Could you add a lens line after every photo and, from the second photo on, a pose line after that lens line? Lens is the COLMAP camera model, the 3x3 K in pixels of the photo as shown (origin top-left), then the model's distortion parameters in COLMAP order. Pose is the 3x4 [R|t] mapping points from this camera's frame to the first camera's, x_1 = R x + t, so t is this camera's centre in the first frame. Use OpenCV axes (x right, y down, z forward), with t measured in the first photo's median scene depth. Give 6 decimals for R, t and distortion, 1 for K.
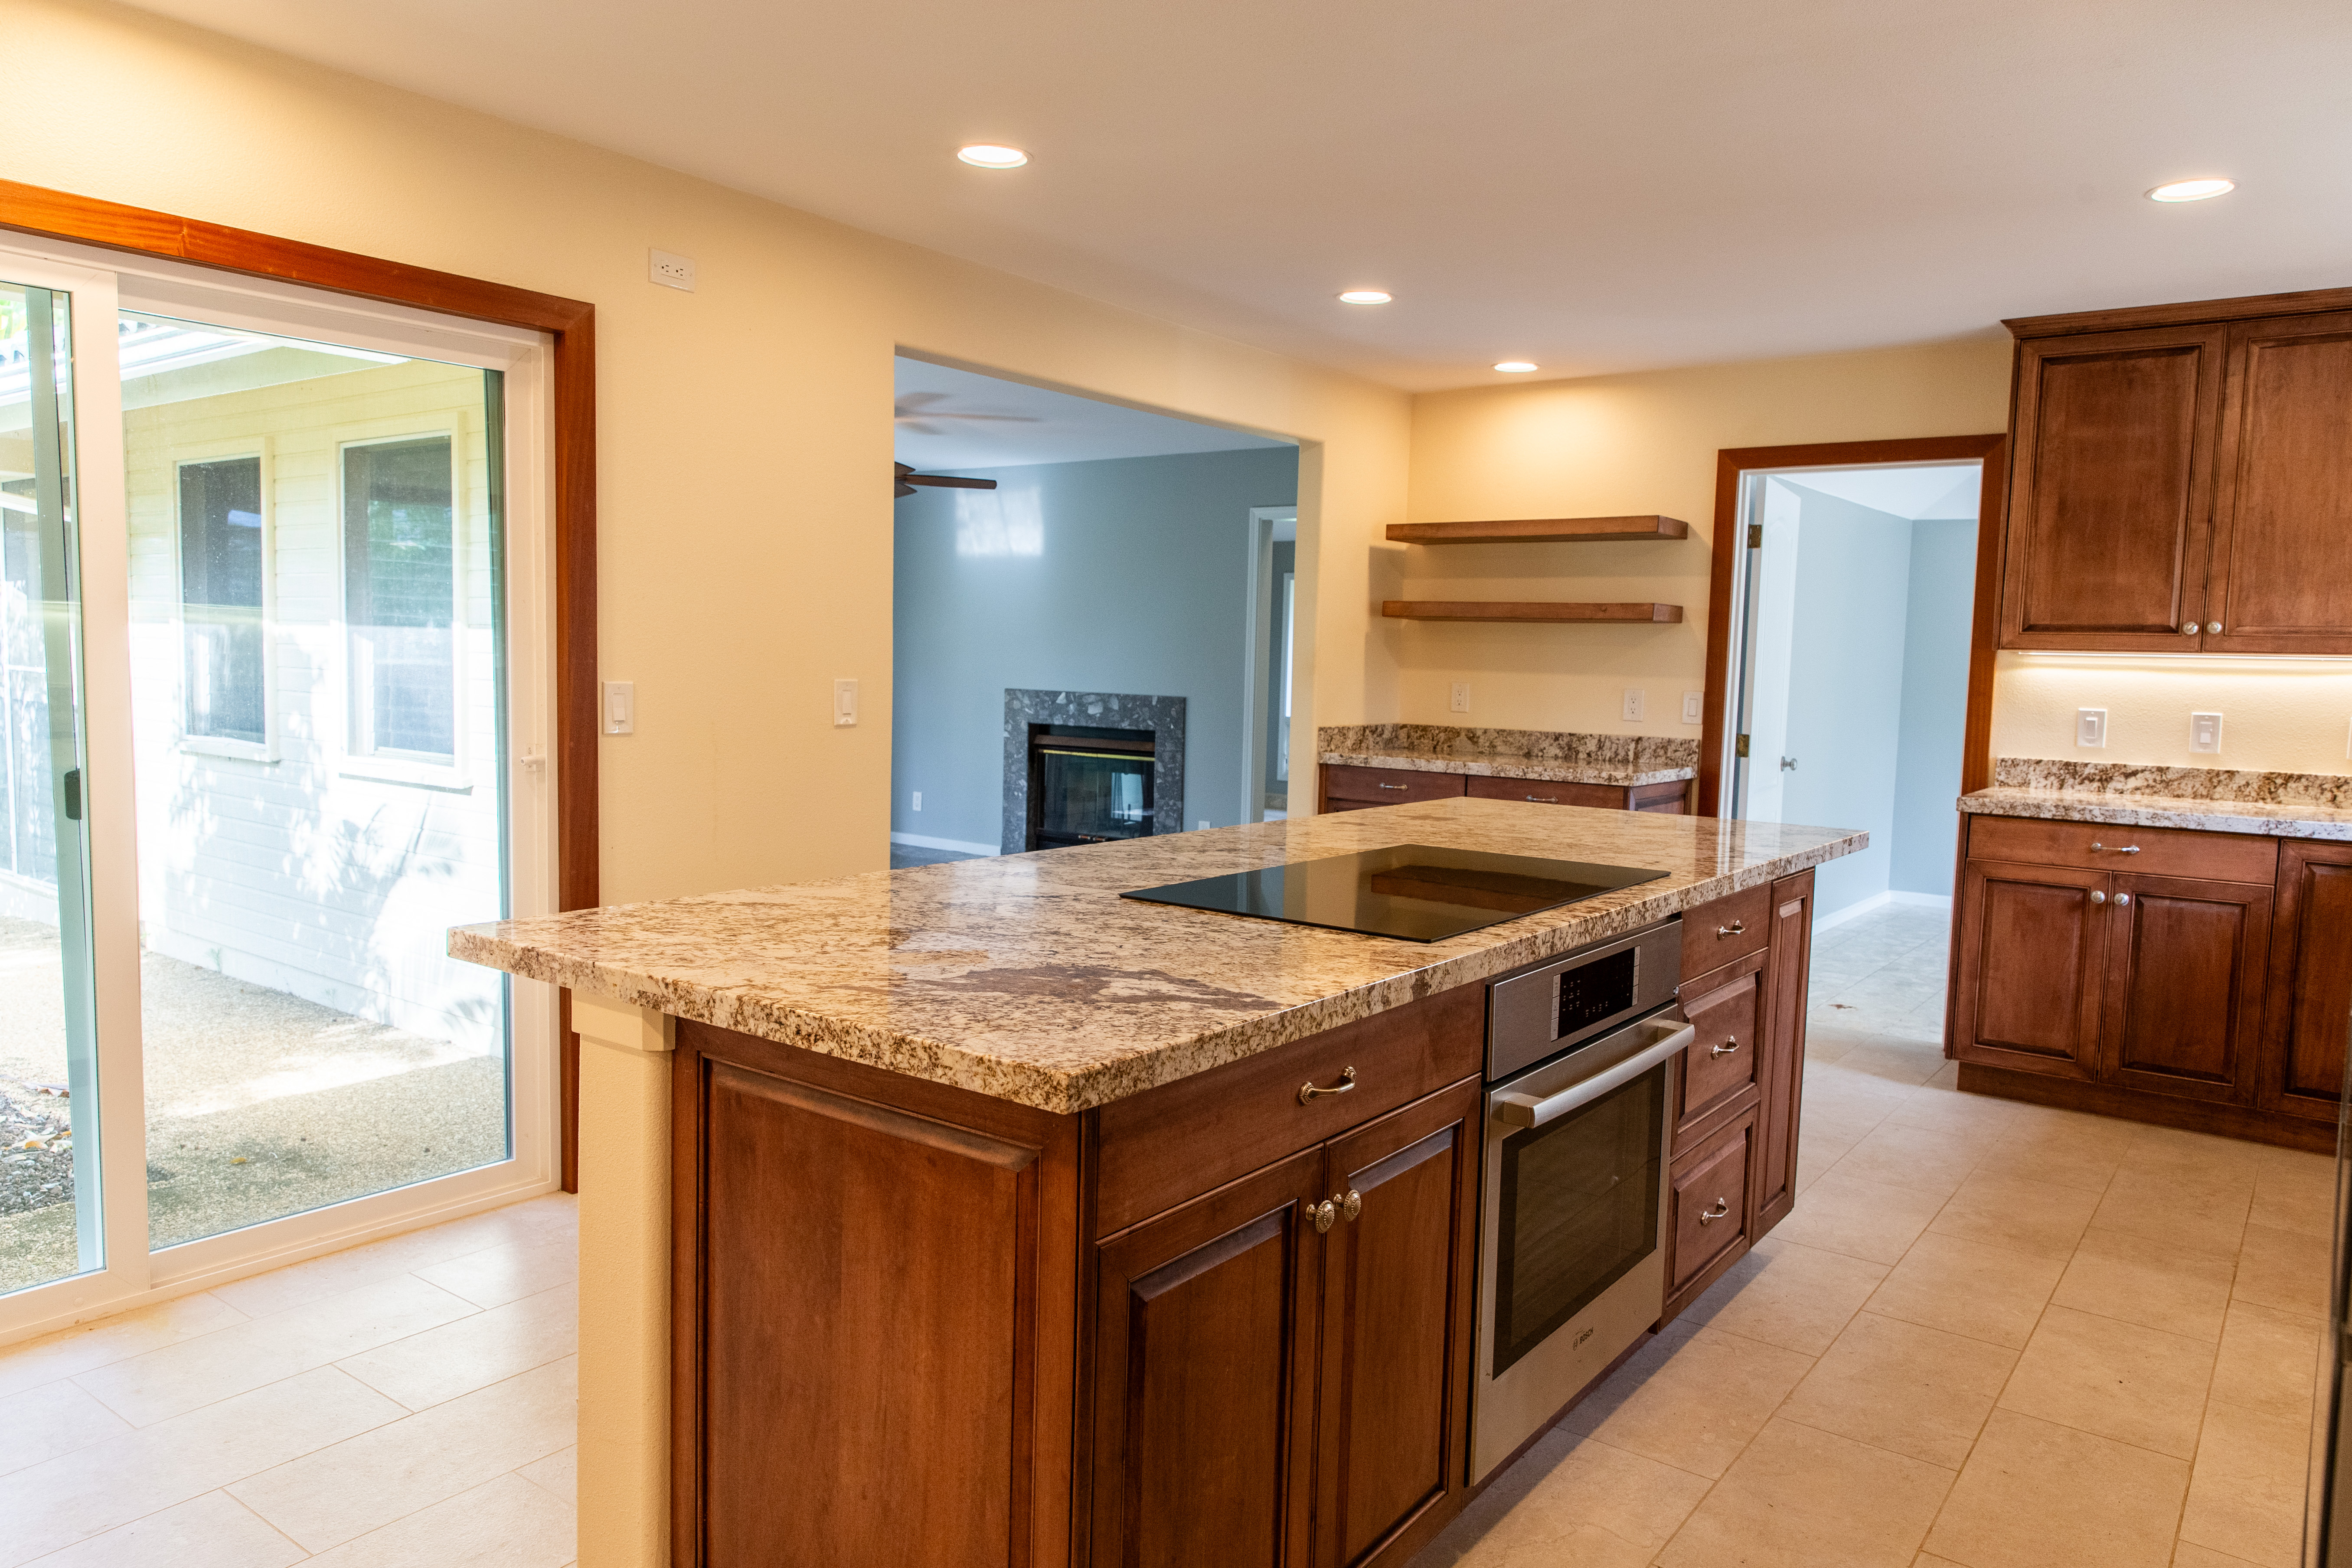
lens RADIAL K [[1578.5, 0, 1171.5], [0, 1578.5, 778.4], [0, 0, 1]] dist [-0.001576, 0.001693]
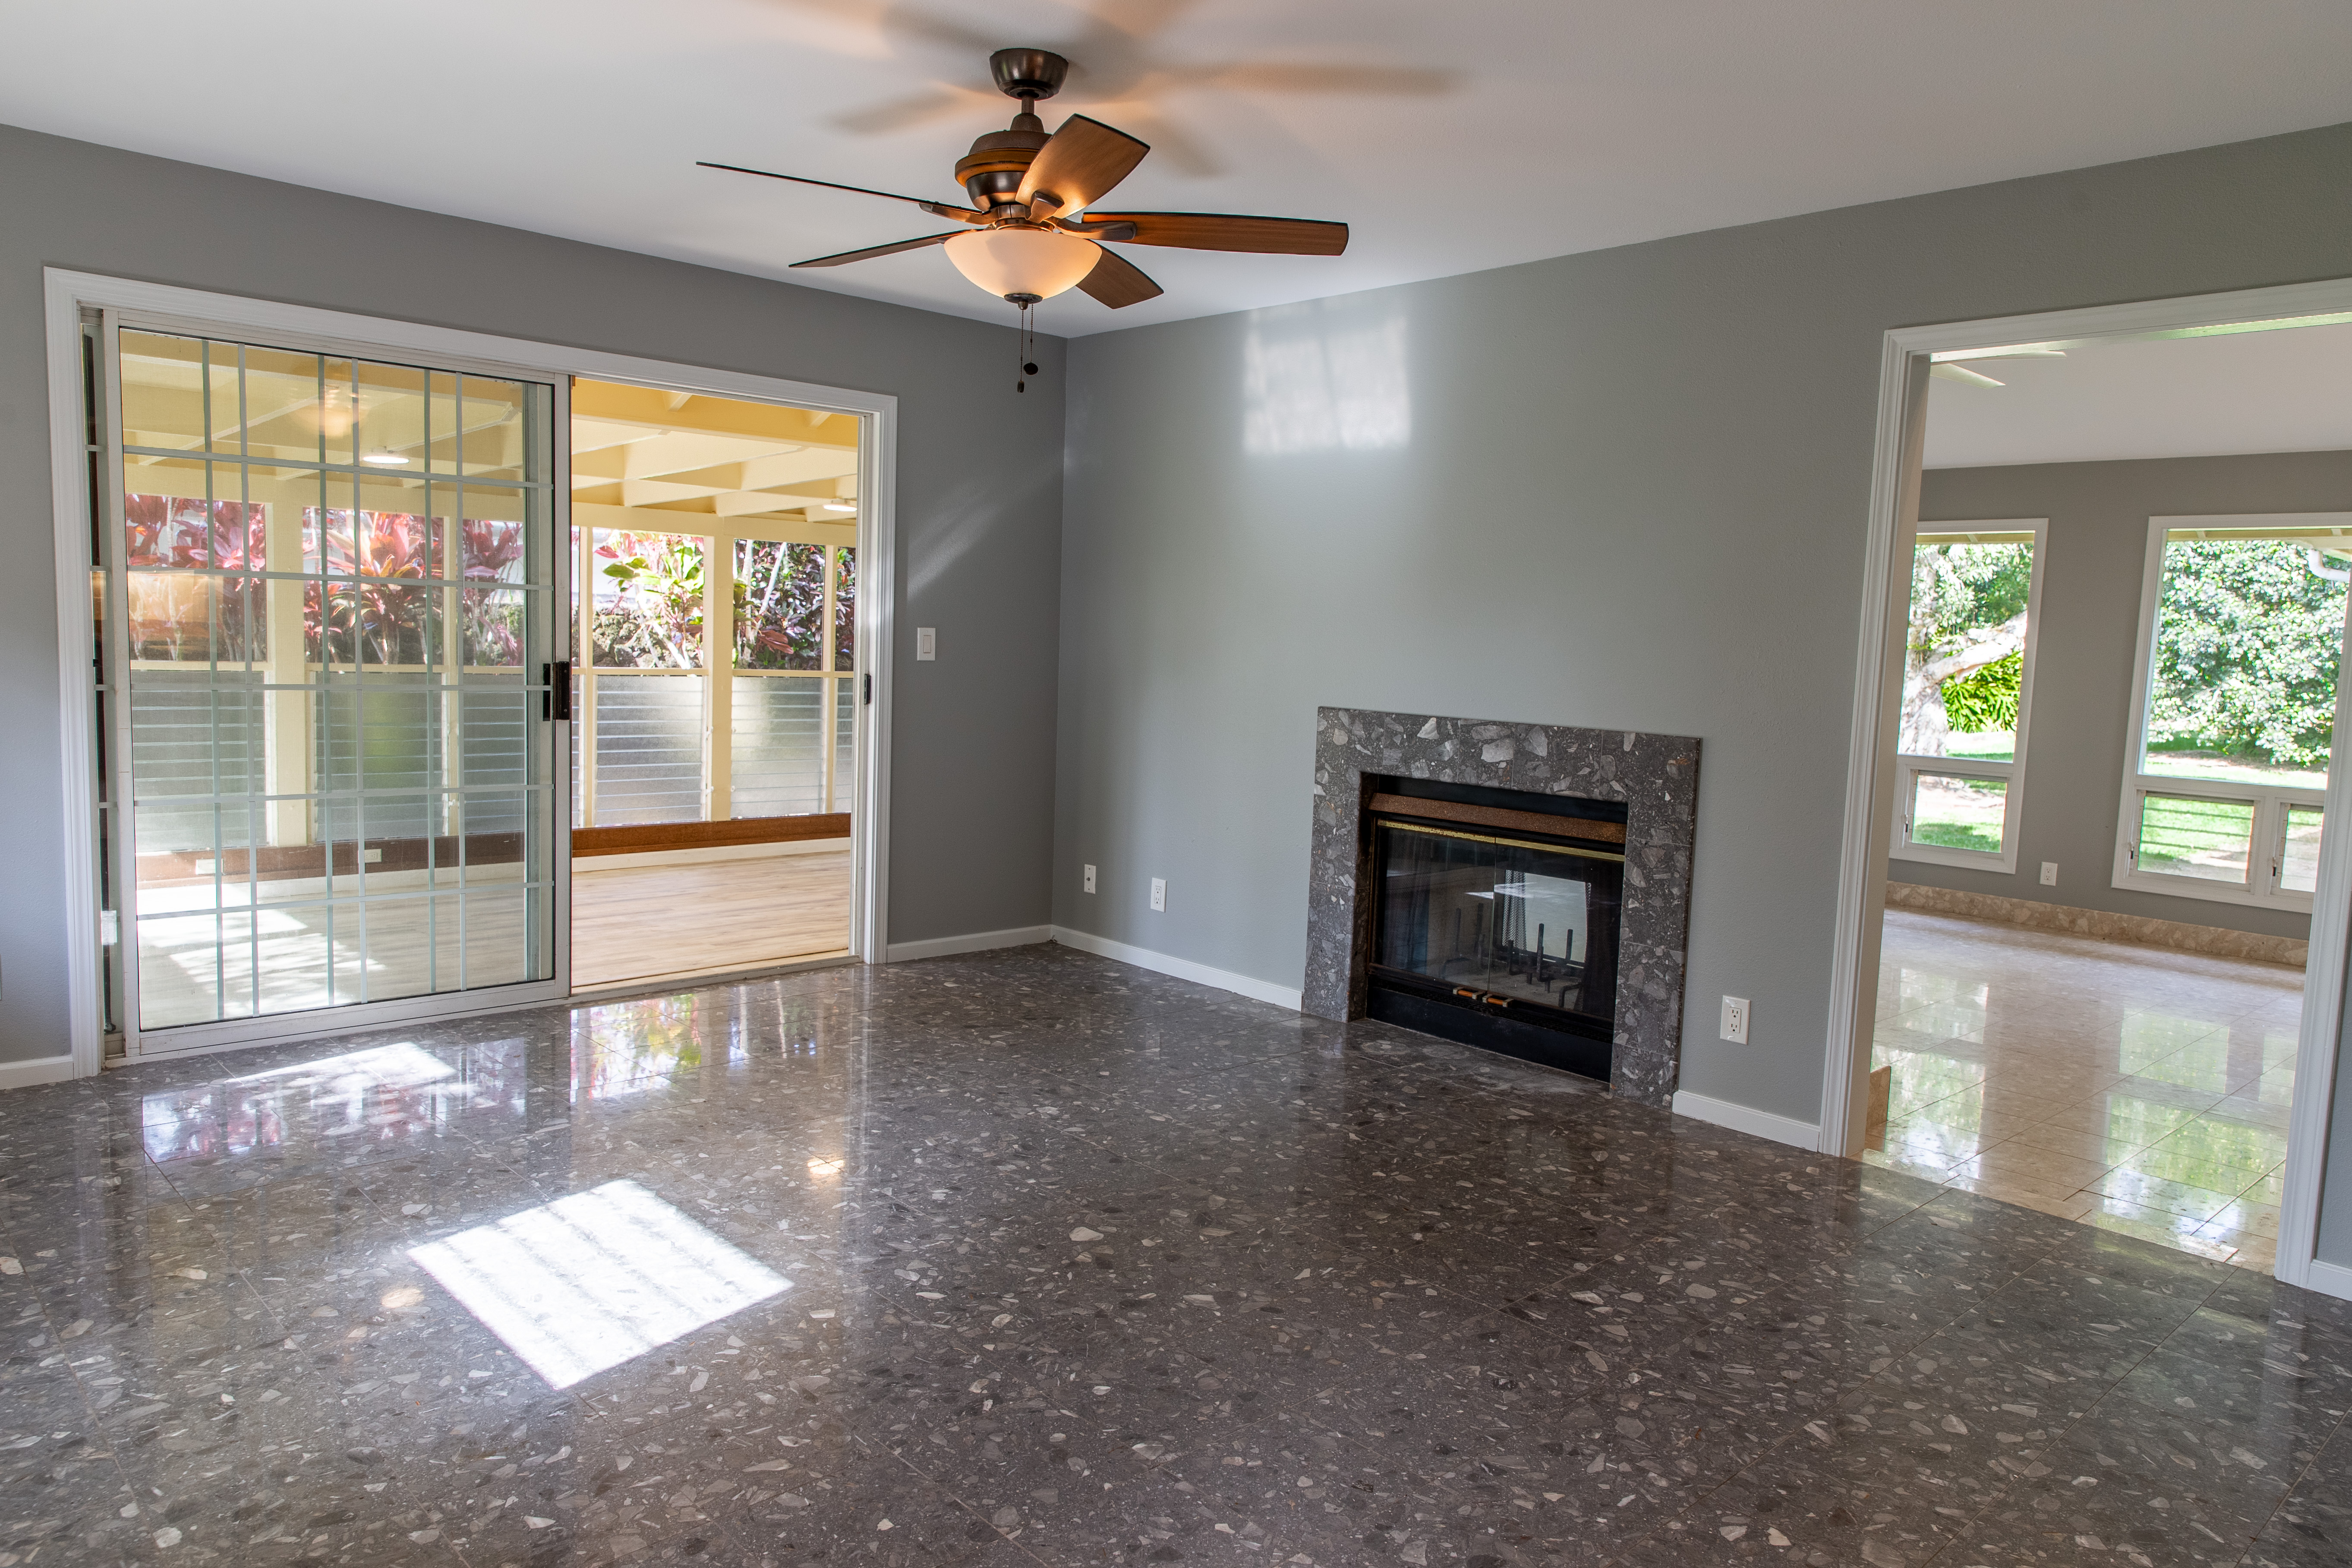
lens RADIAL K [[1578.5, 0, 1174.0], [0, 1578.5, 783.0], [0, 0, 1]] dist [-0.001576, 0.001693]
pose [[0.985665, 0.031947, -0.165664, -0.067563], [-0.031477, 0.999490, 0.005467, -0.033873], [0.165754, -0.000174, 0.986167, 0.479576]]
